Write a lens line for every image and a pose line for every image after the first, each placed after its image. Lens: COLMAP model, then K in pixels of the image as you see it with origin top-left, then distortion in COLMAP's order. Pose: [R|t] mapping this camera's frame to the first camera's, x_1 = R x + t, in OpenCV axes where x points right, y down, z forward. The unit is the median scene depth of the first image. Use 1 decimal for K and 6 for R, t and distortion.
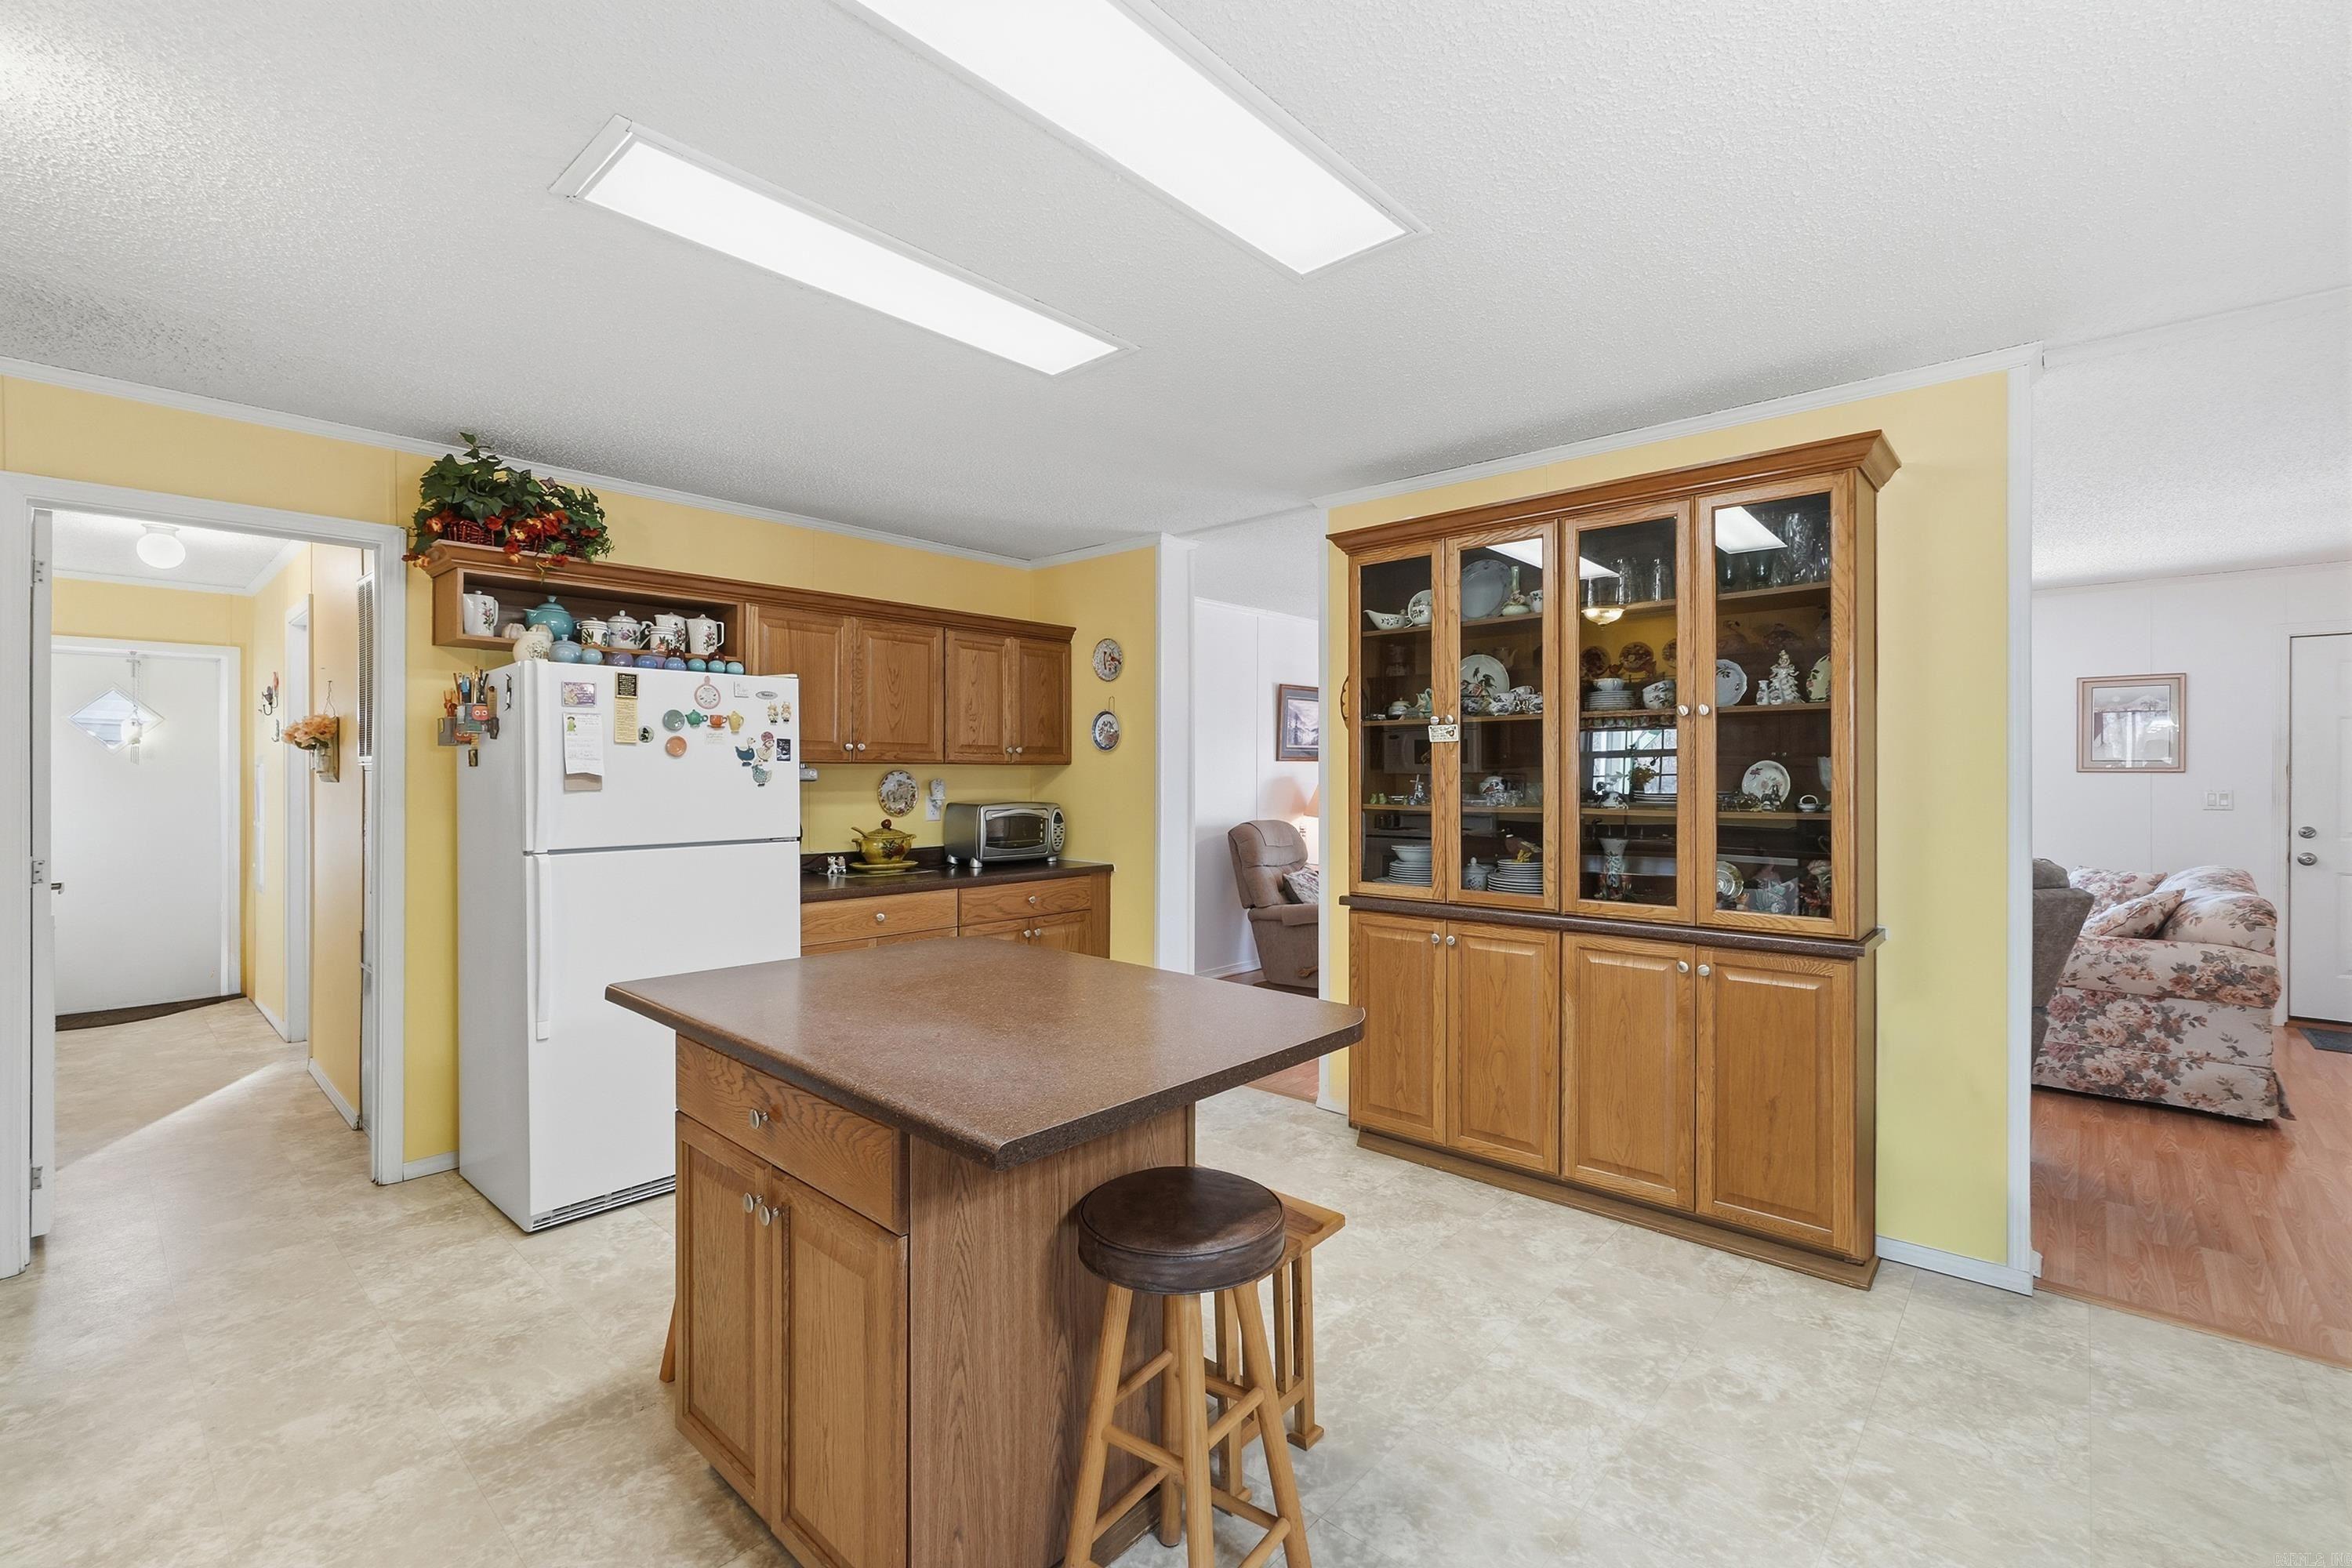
lens RADIAL K [[1016.0, 0, 1178.0], [0, 1016.0, 772.8], [0, 0, 1]] dist [-0.015706, 0.000366]
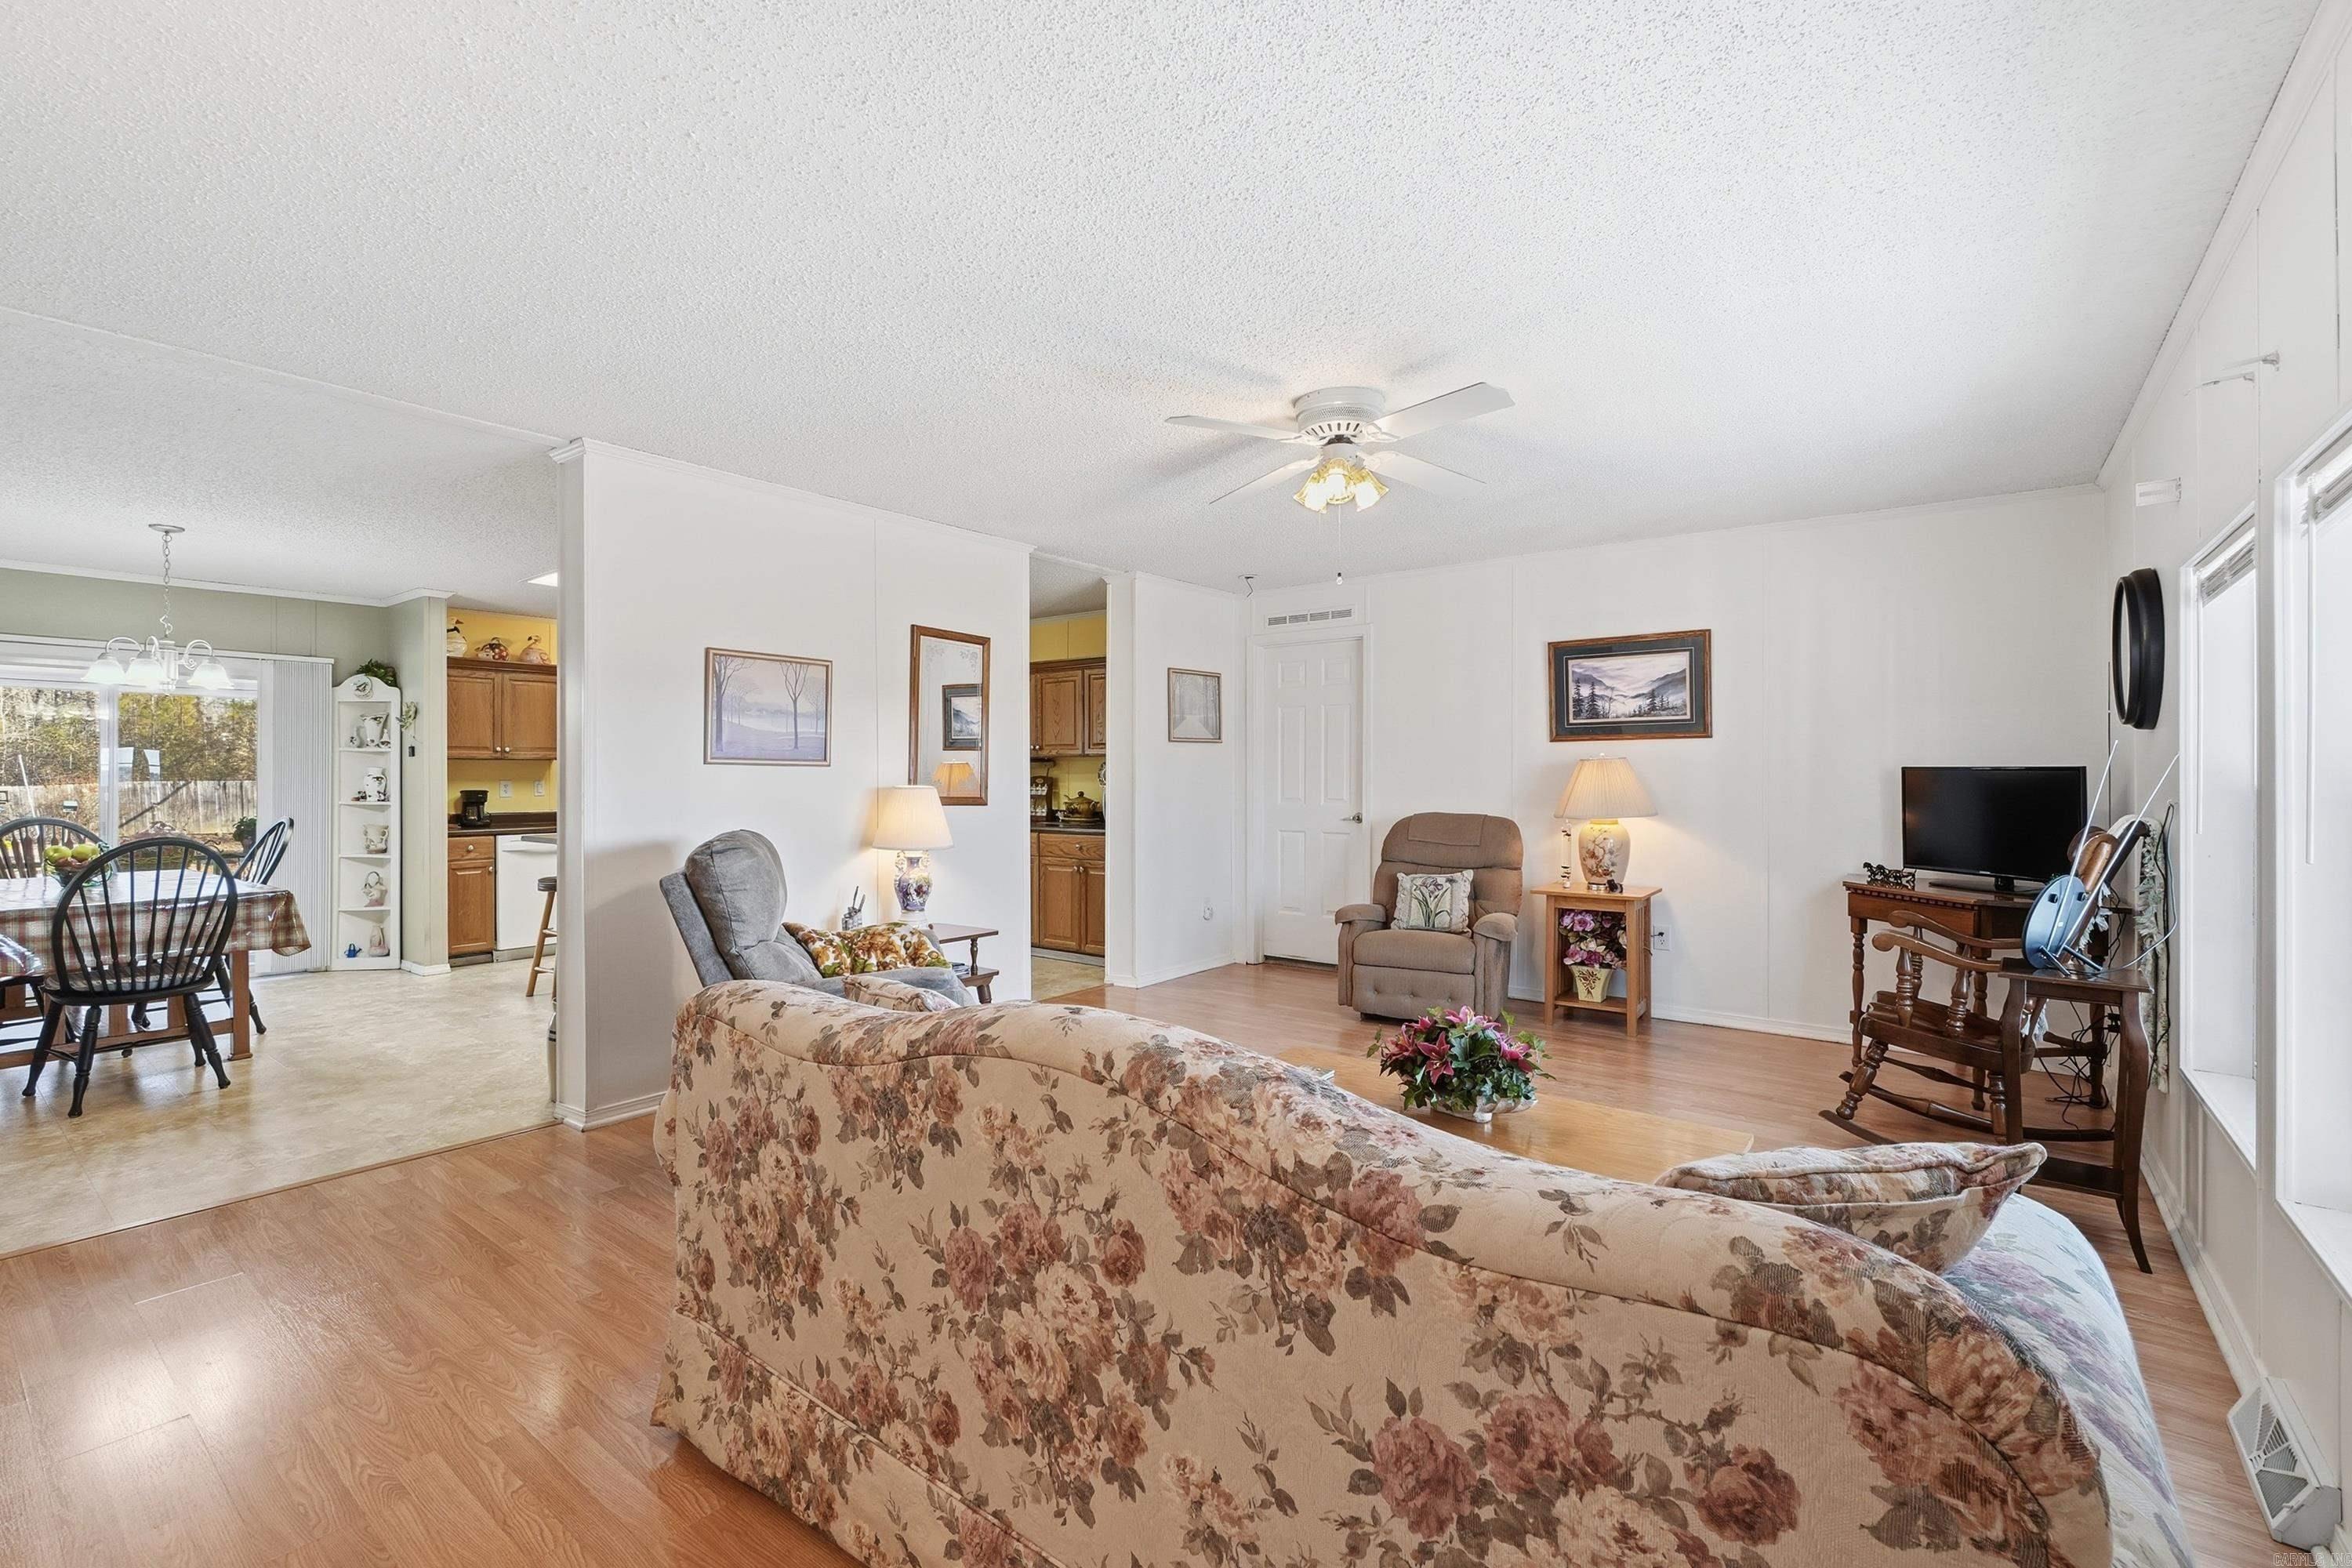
lens RADIAL K [[1030.4, 0, 1154.3], [0, 1030.4, 778.8], [0, 0, 1]] dist [-0.000889, 0.000185]
pose [[0.069293, 0.002796, -0.997592, 1.723487], [0.002689, 0.999992, 0.002990, 0.027258], [0.997593, -0.002890, 0.069285, 1.266672]]
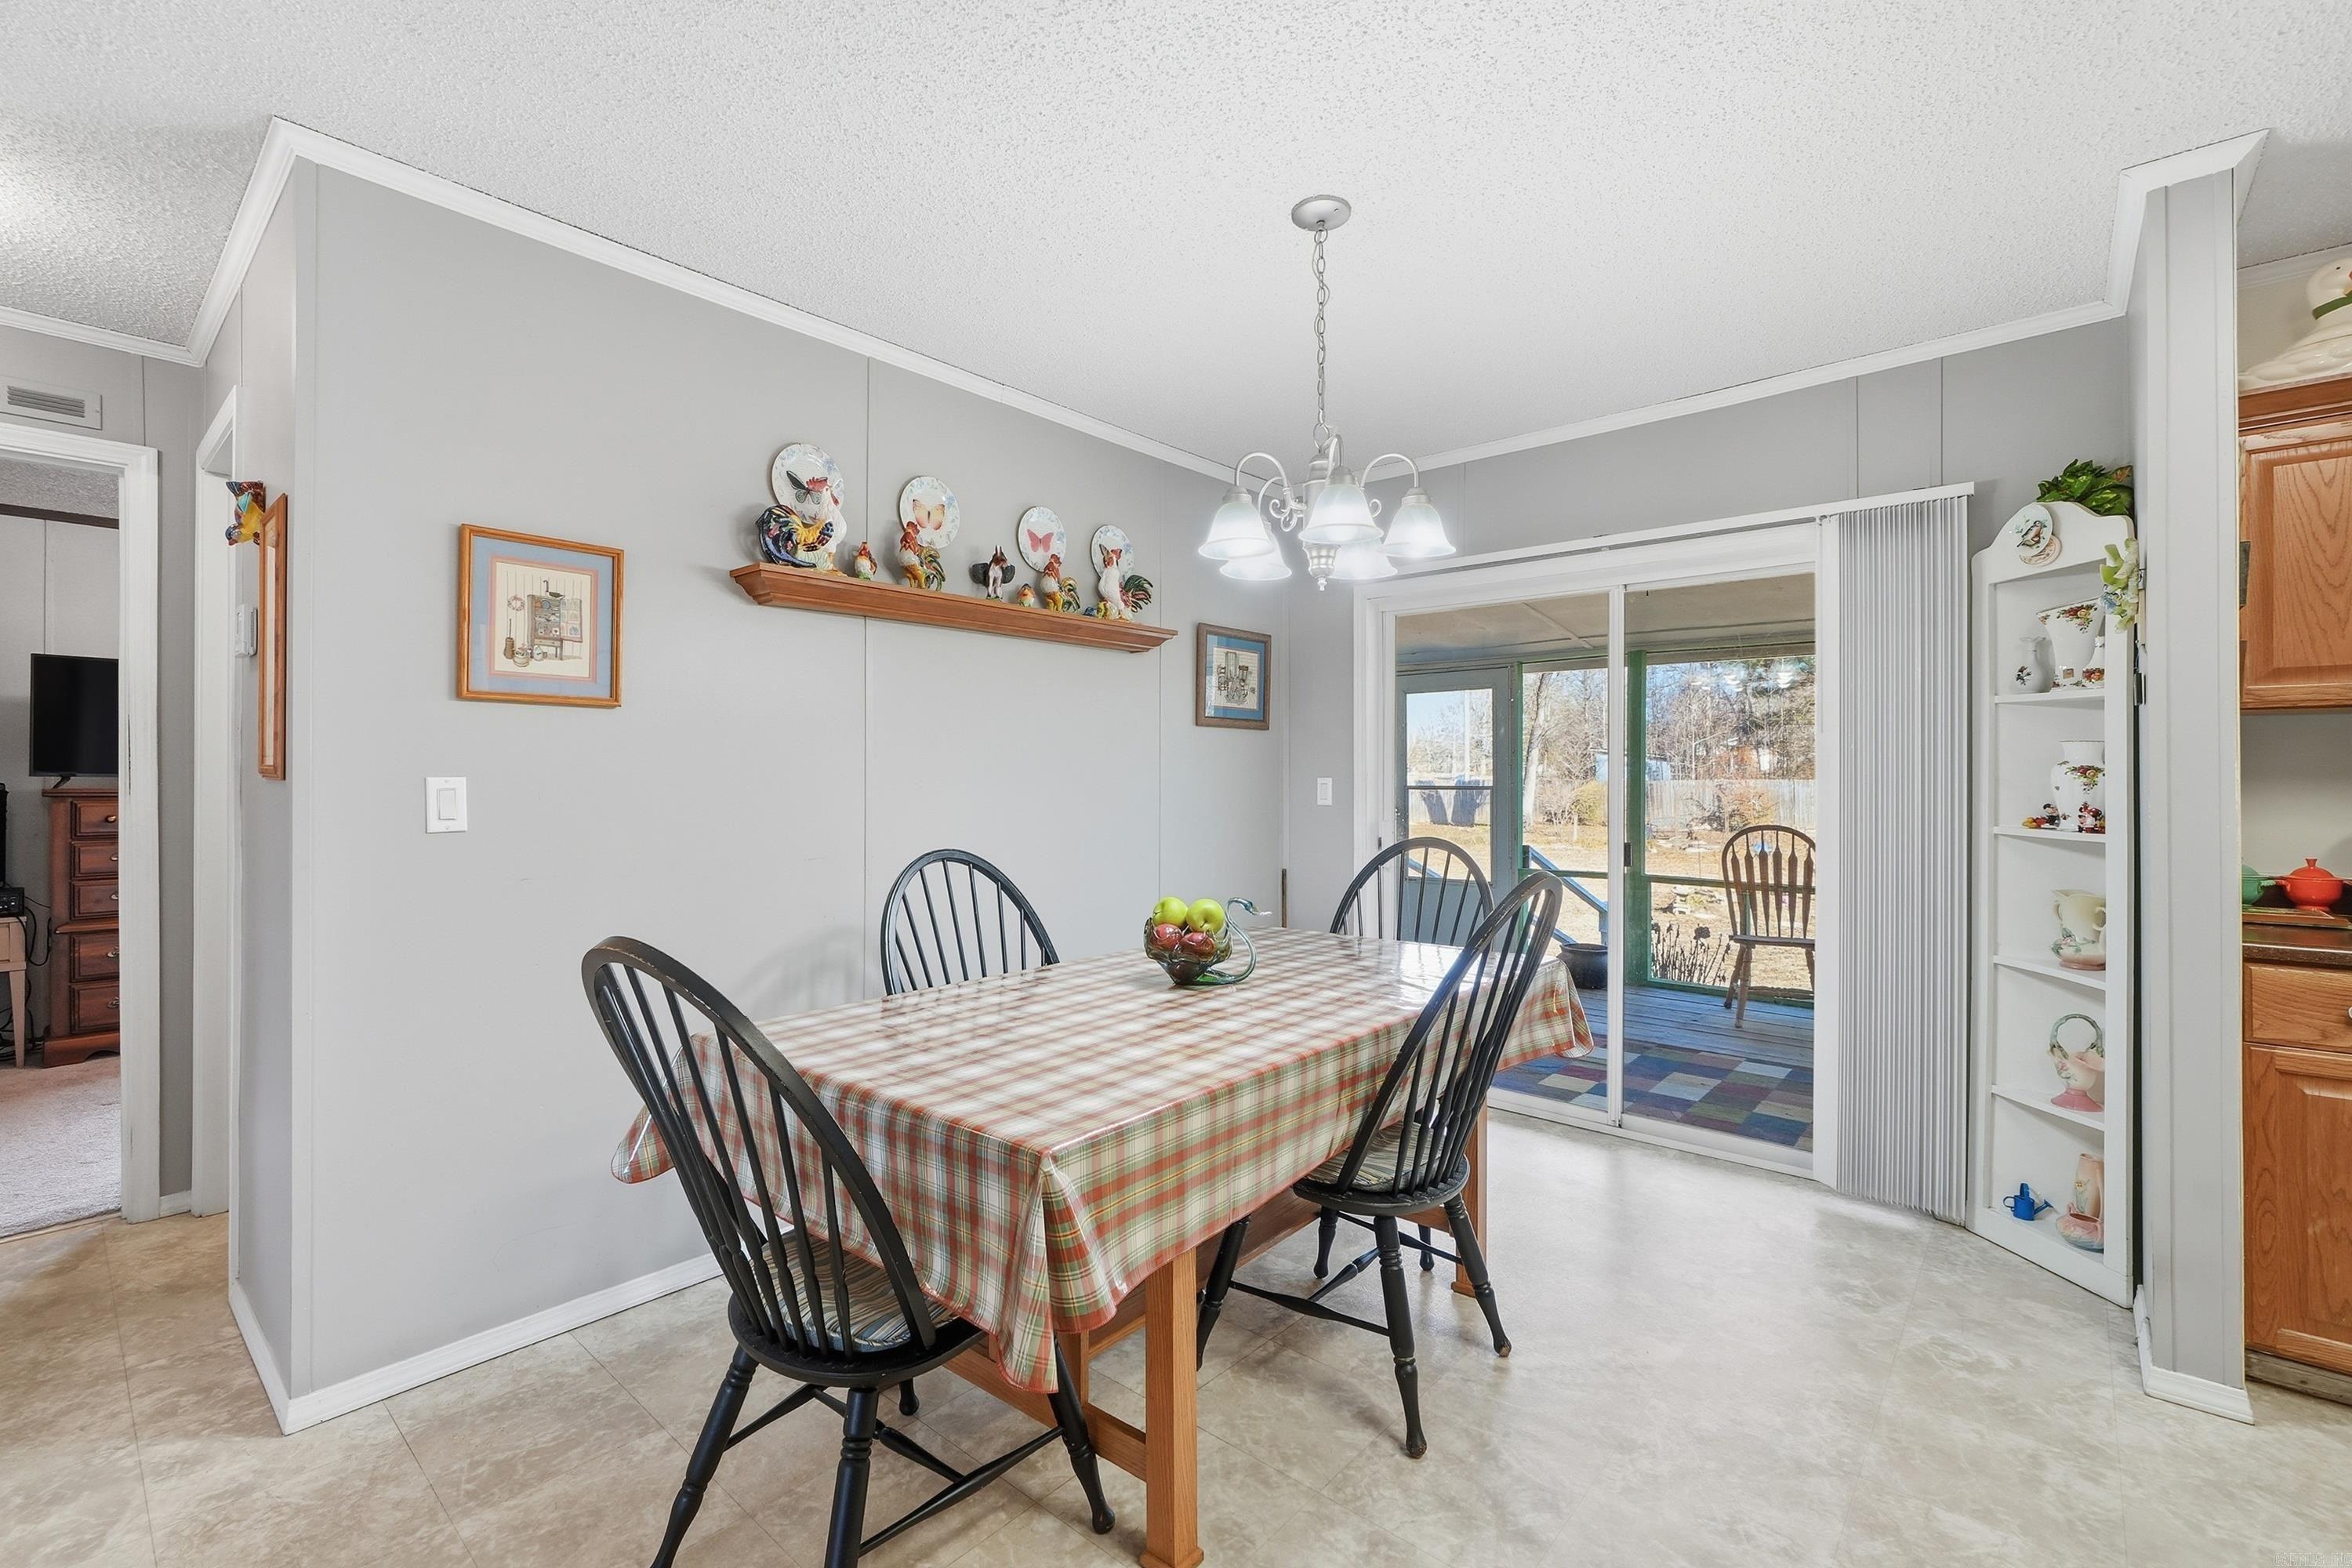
lens RADIAL K [[1030.4, 0, 1154.3], [0, 1030.4, 778.8], [0, 0, 1]] dist [-0.000889, 0.000185]
pose [[-0.999991, 0.003152, 0.002929, 0.368850], [0.003156, 0.999994, 0.001695, 0.031055], [-0.002924, 0.001704, -0.999994, 0.686264]]
